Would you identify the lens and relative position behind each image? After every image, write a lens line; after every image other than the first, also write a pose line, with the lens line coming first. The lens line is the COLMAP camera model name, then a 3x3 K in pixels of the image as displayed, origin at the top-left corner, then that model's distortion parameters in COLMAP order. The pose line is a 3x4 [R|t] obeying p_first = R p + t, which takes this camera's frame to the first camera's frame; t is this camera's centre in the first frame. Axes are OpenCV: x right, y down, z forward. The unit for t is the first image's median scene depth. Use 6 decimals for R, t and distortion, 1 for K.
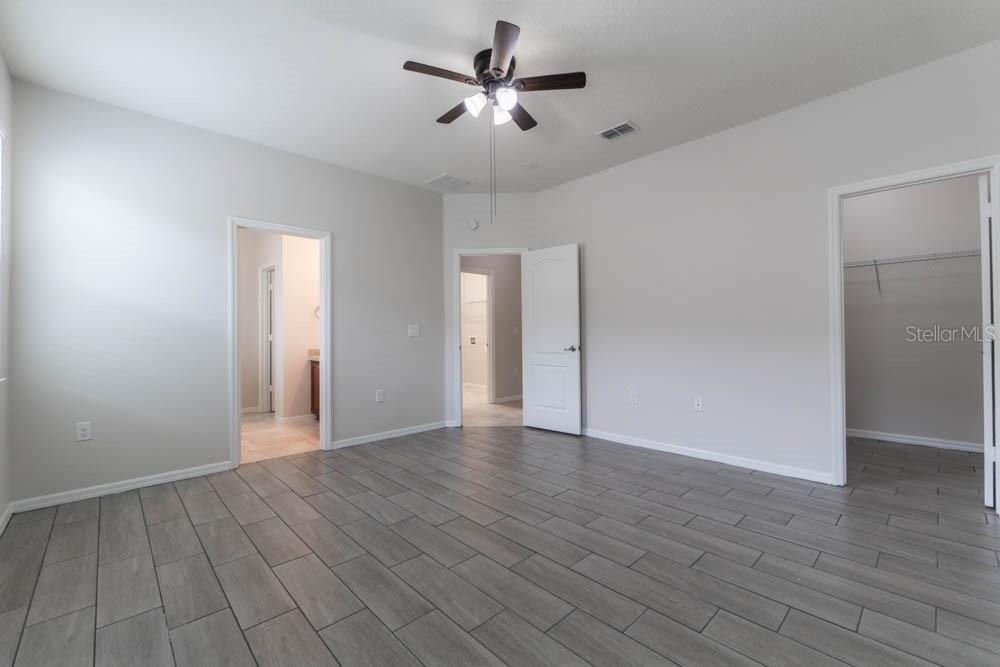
lens RADIAL K [[430.6, 0, 497.2], [0, 430.6, 329.3], [0, 0, 1]] dist [-0.001989, -0.000398]
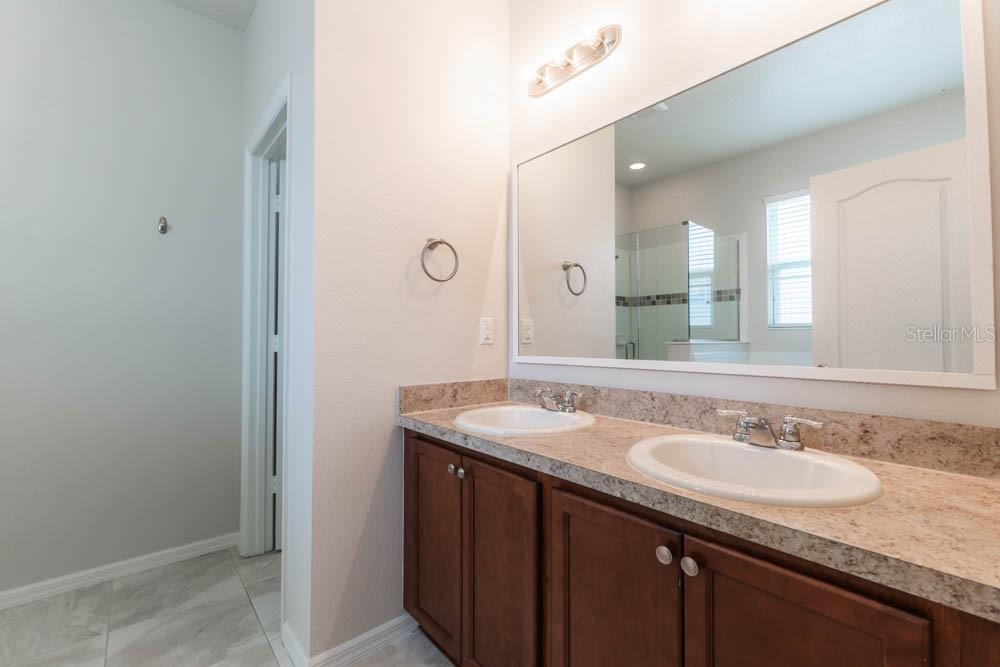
lens RADIAL K [[430.6, 0, 497.2], [0, 430.6, 329.3], [0, 0, 1]] dist [-0.001989, -0.000398]
pose [[0.999364, 0.010561, -0.034066, -0.327272], [-0.010863, 0.999903, -0.008680, 0.008279], [0.033971, 0.009044, 0.999382, 0.644652]]
